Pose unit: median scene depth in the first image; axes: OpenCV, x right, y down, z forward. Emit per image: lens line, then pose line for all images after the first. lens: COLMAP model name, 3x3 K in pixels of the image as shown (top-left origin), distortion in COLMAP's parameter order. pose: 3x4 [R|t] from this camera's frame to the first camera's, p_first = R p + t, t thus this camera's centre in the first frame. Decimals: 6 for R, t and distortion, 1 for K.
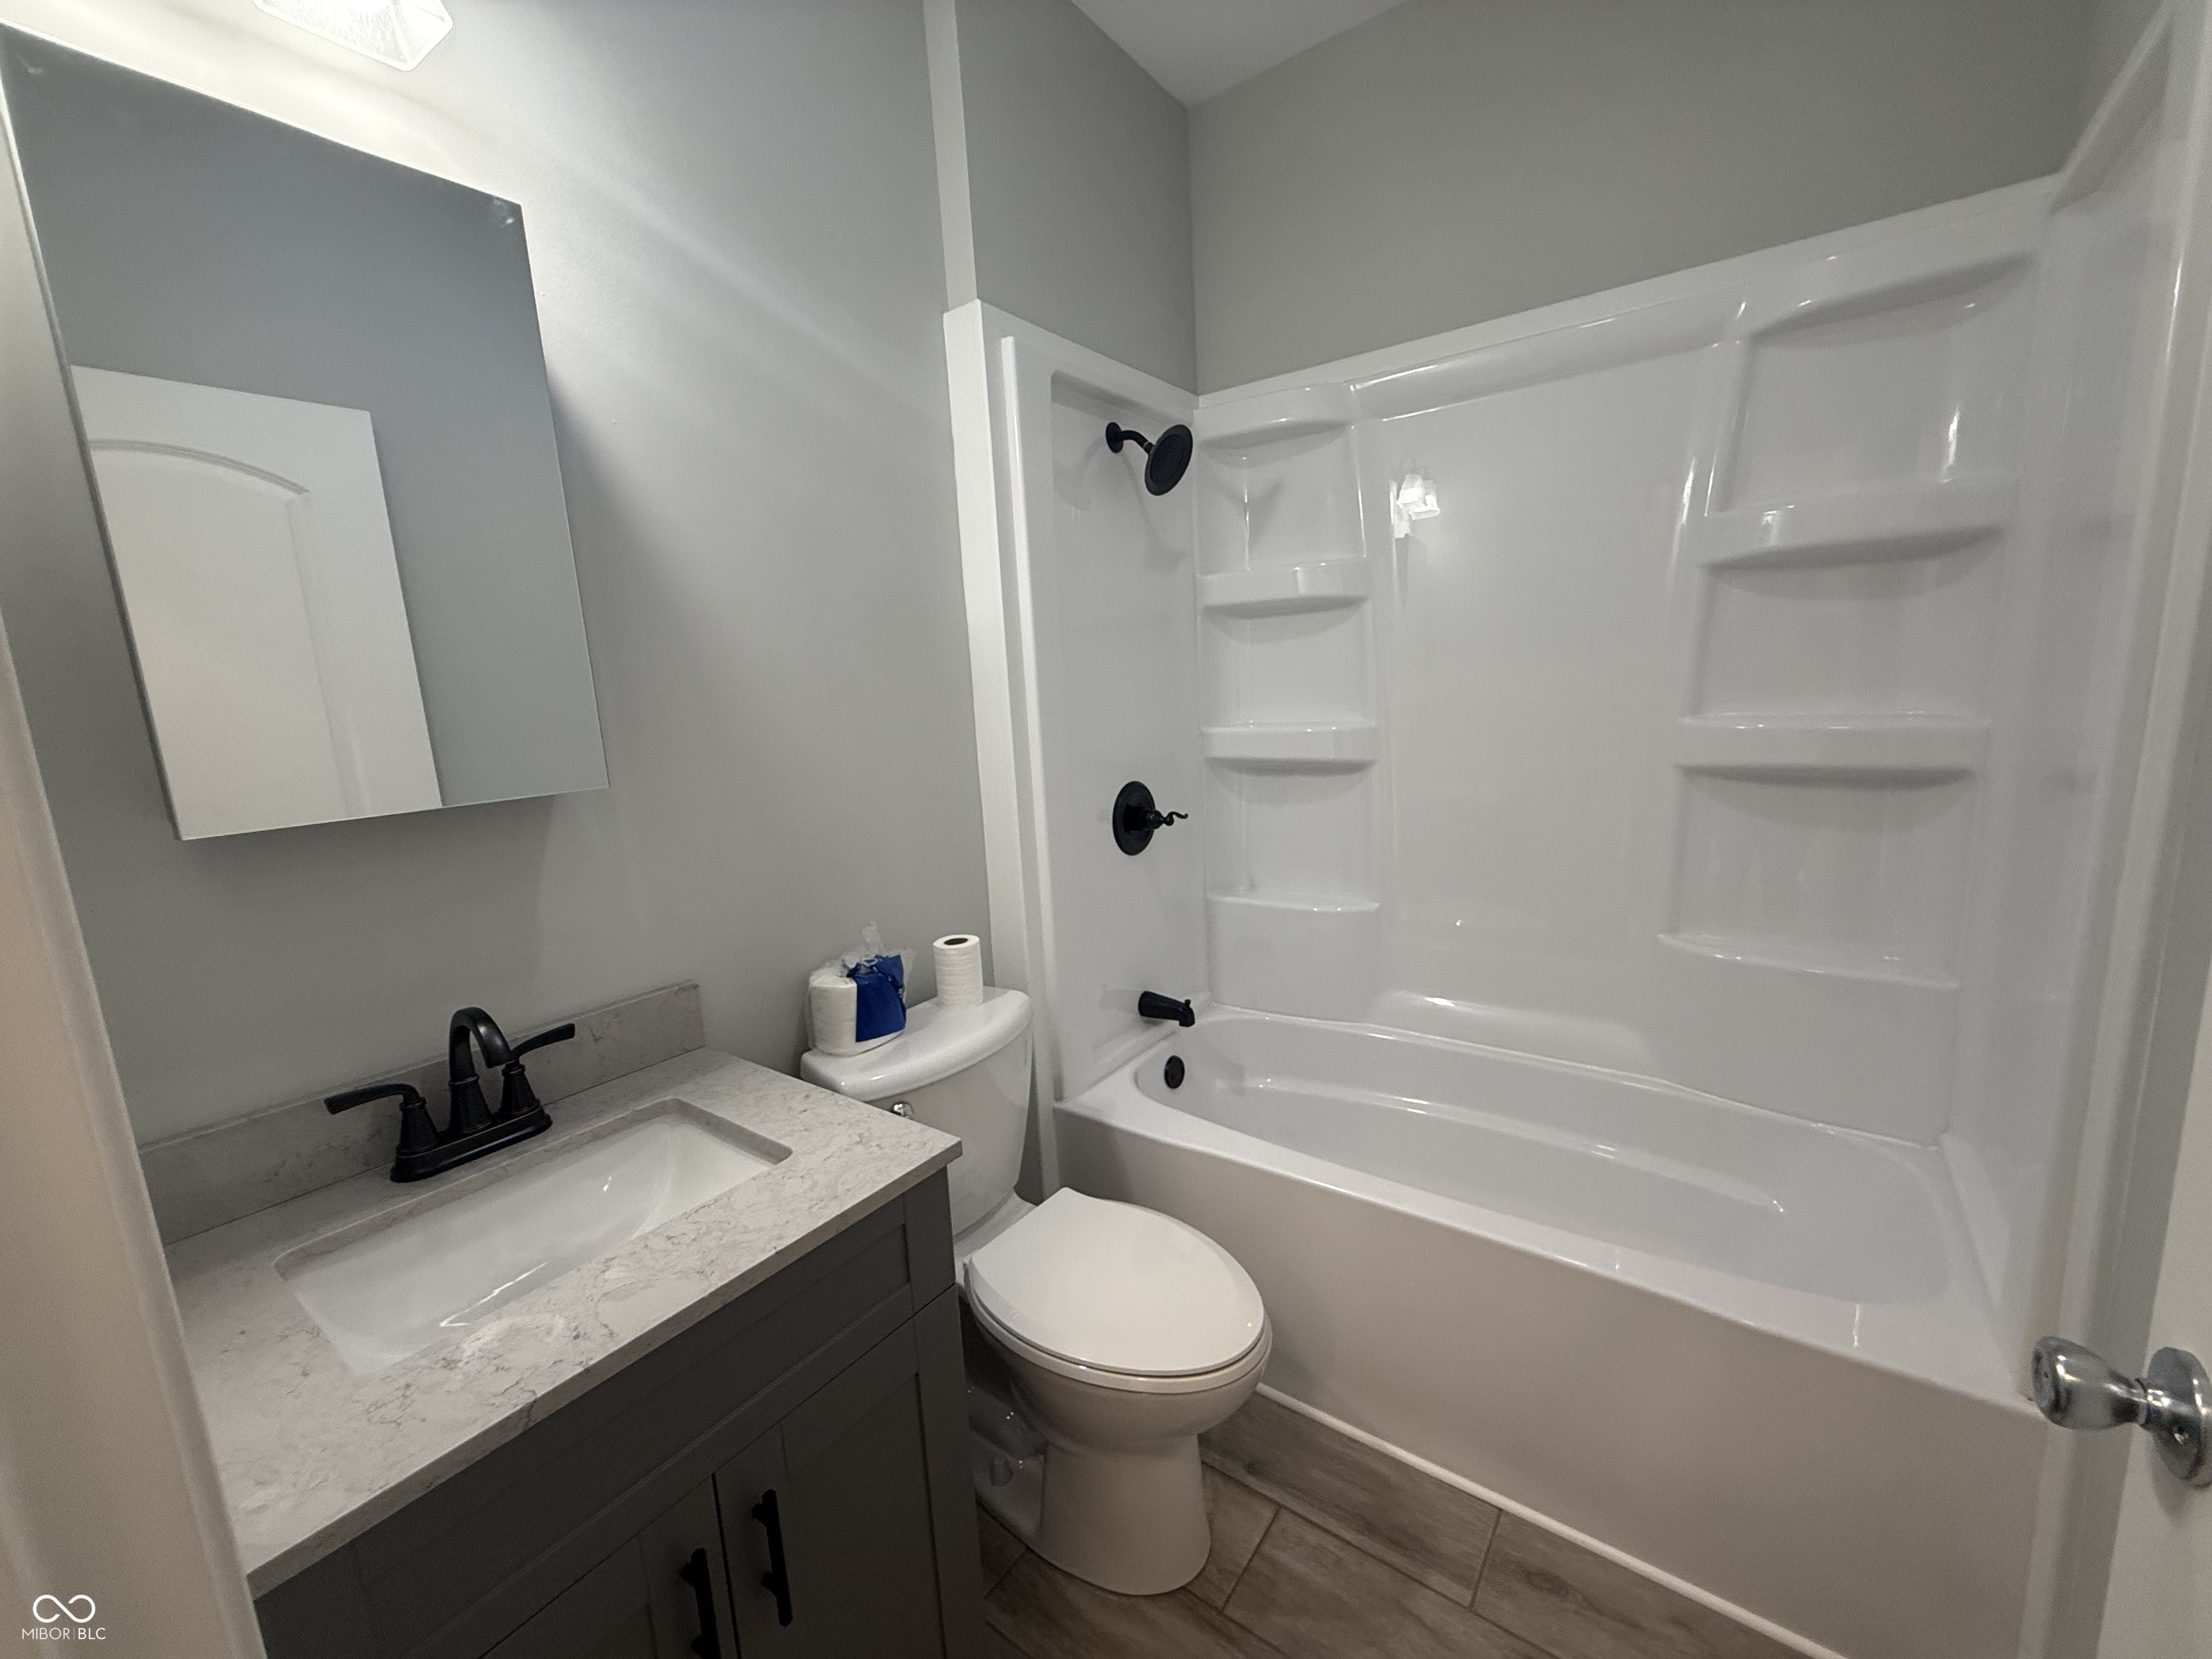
lens RADIAL K [[881.1, 0, 1102.9], [0, 881.1, 834.5], [0, 0, 1]] dist [-0.002873, 0.000552]
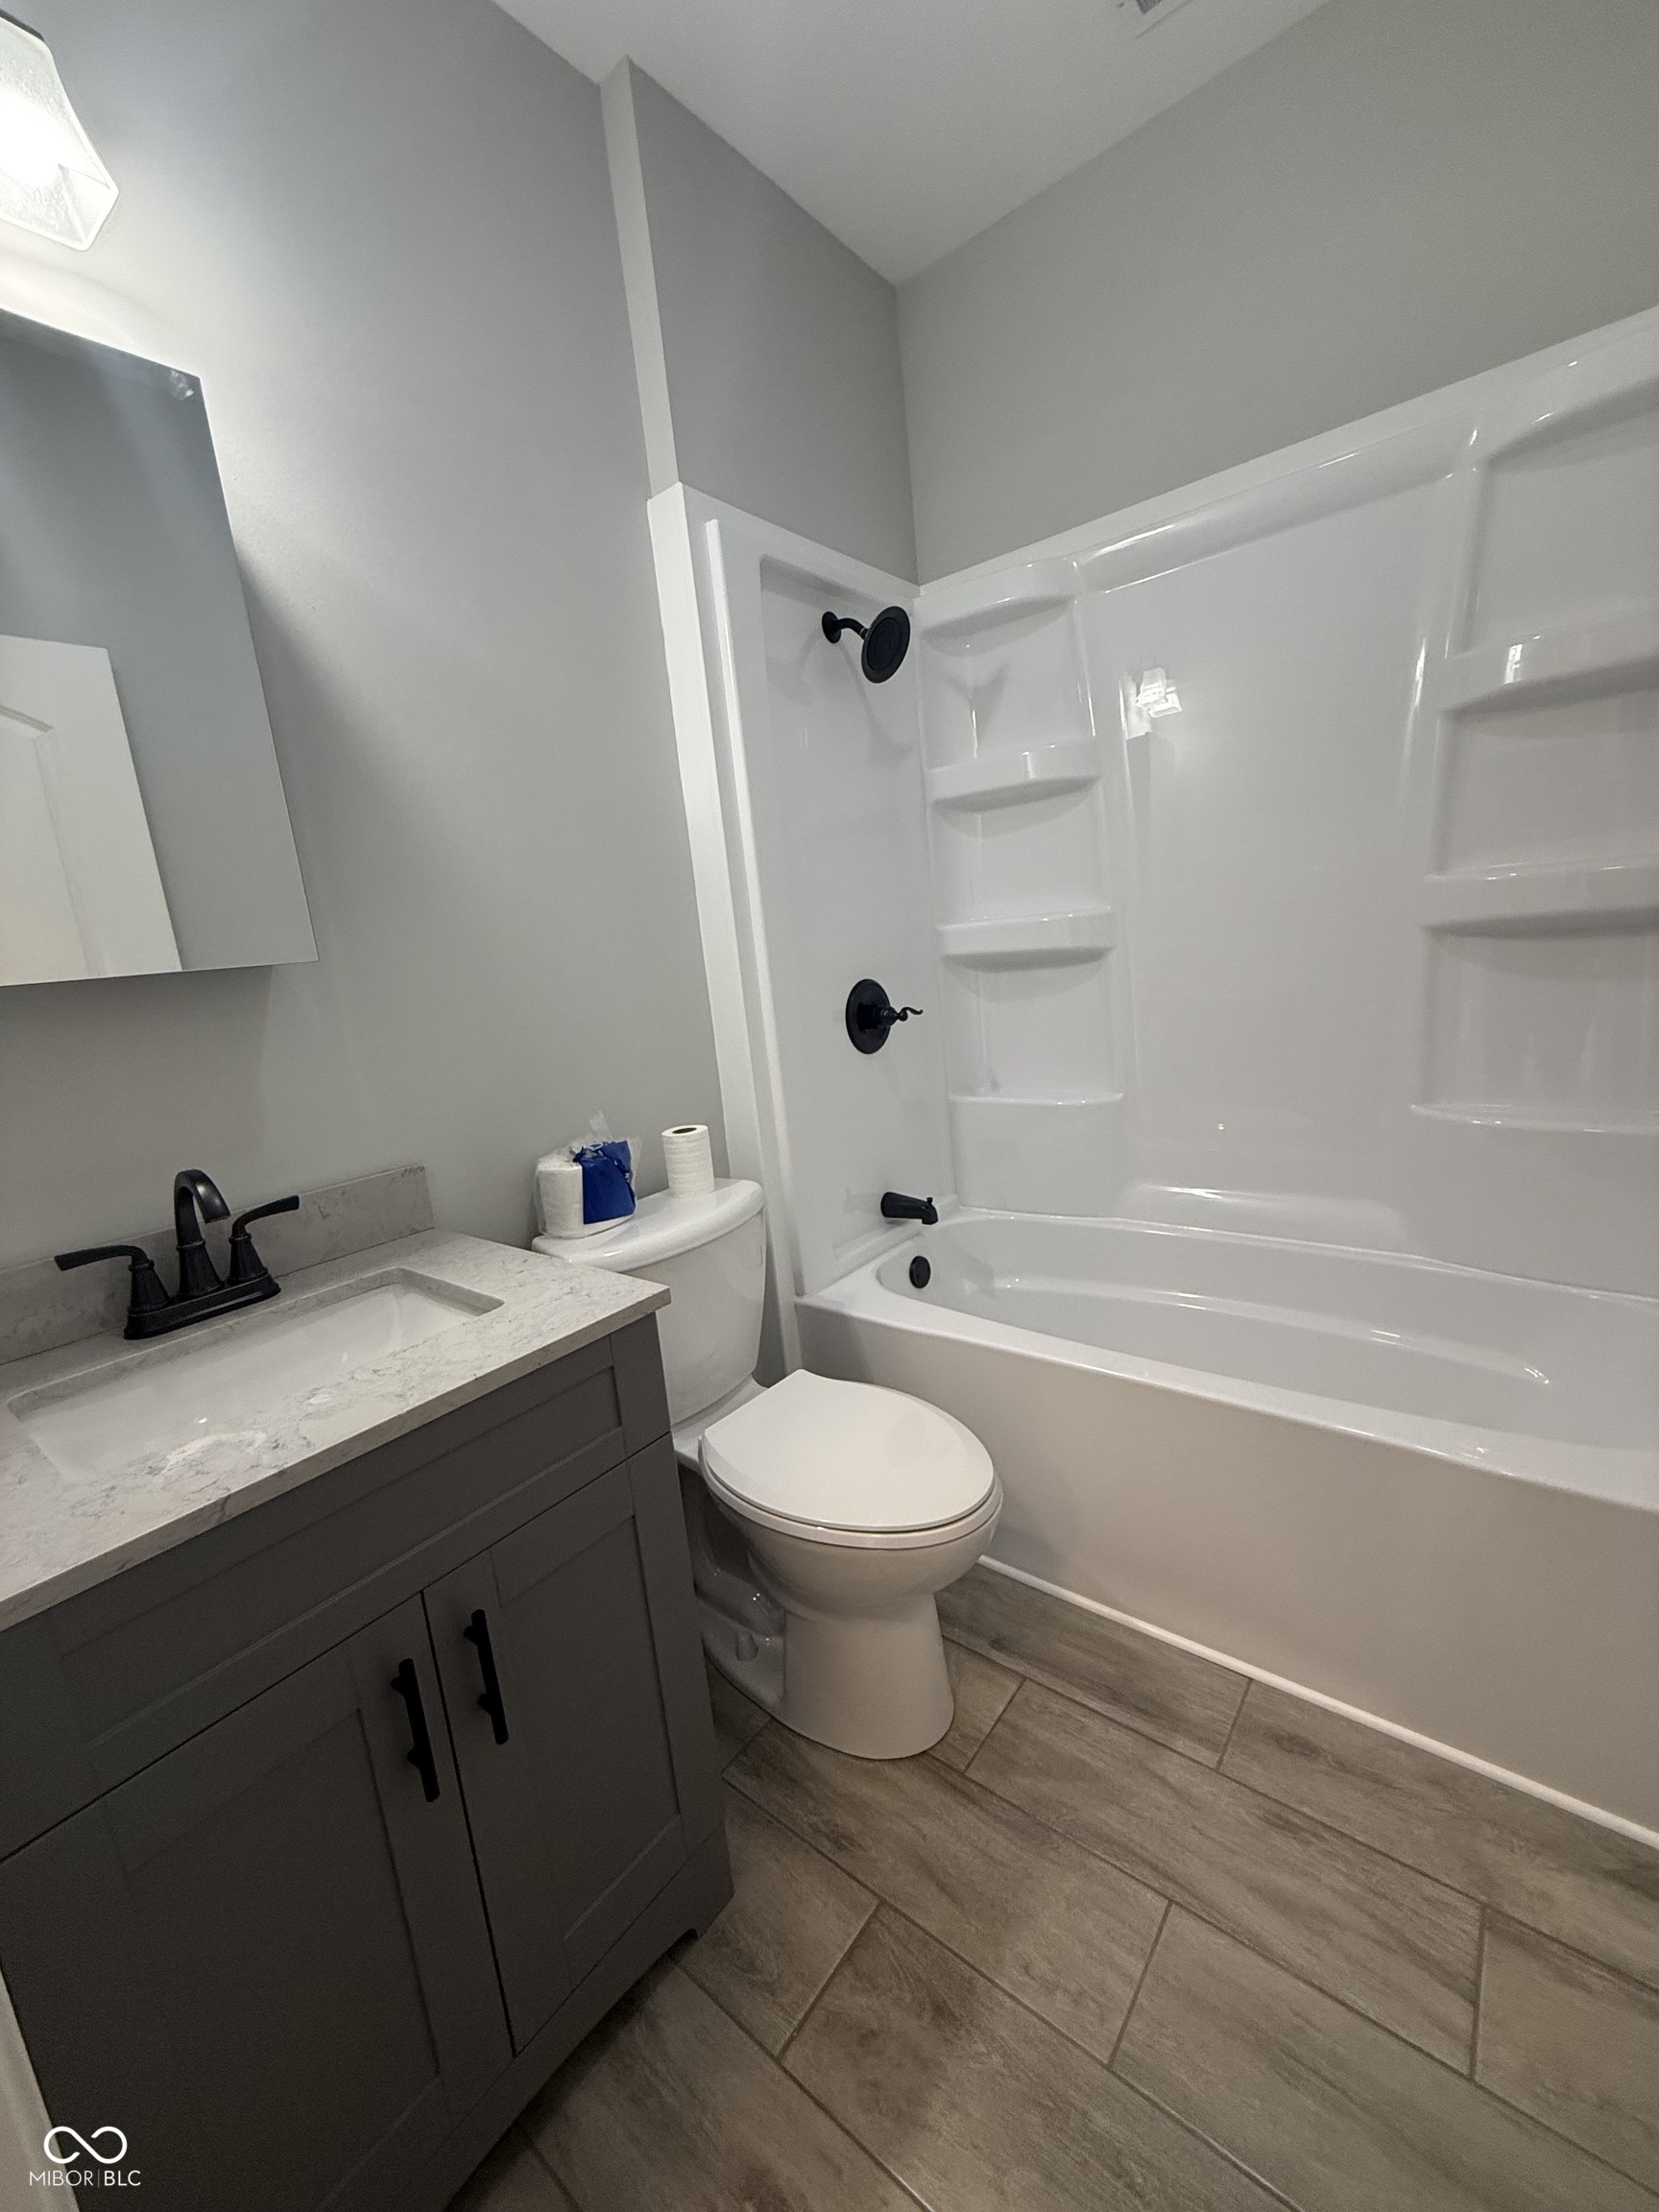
lens RADIAL K [[881.1, 0, 830.0], [0, 881.1, 1100.8], [0, 0, 1]] dist [-0.002873, 0.000552]
pose [[0.998083, -0.038014, -0.048846, 0.050168], [0.038779, 0.999138, 0.014817, 0.080516], [0.048241, -0.016683, 0.998696, 0.006944]]
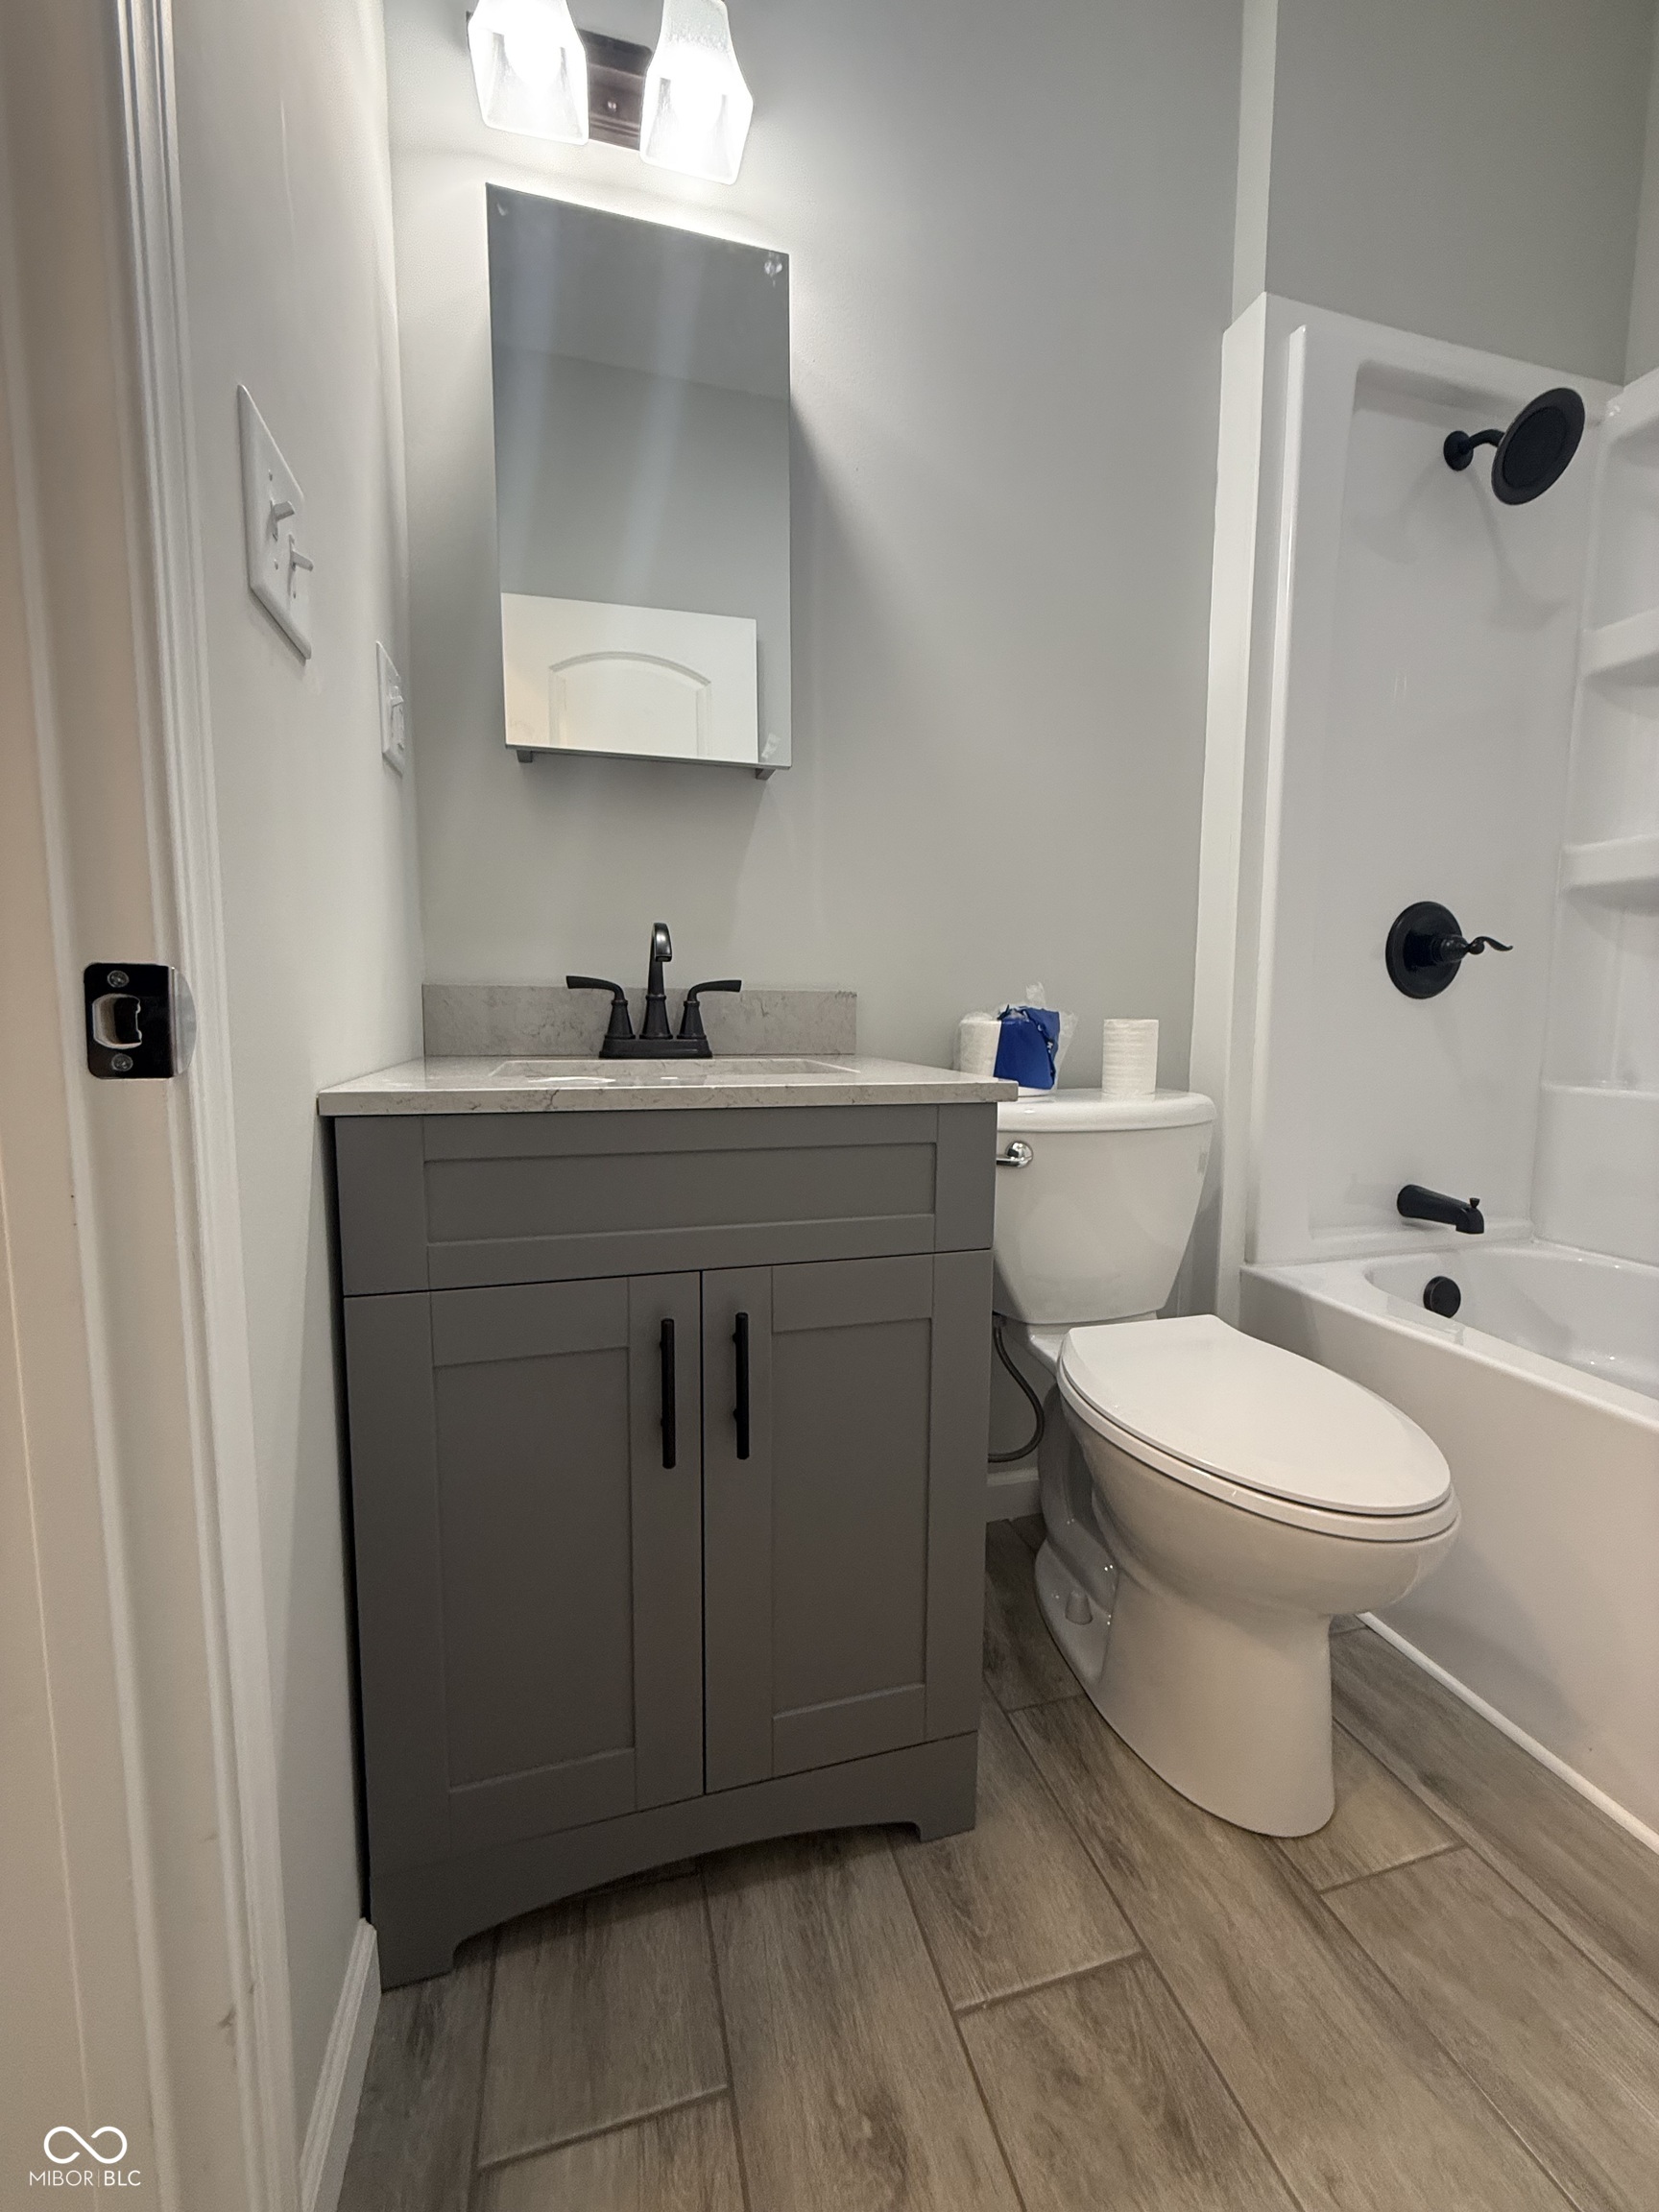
lens RADIAL K [[881.1, 0, 824.9], [0, 881.1, 1101.5], [0, 0, 1]] dist [-0.002873, 0.000552]
pose [[0.786243, 0.119663, -0.606219, 0.142100], [-0.146827, 0.989150, 0.004822, 0.247909], [0.600219, 0.085218, 0.795283, 0.116720]]
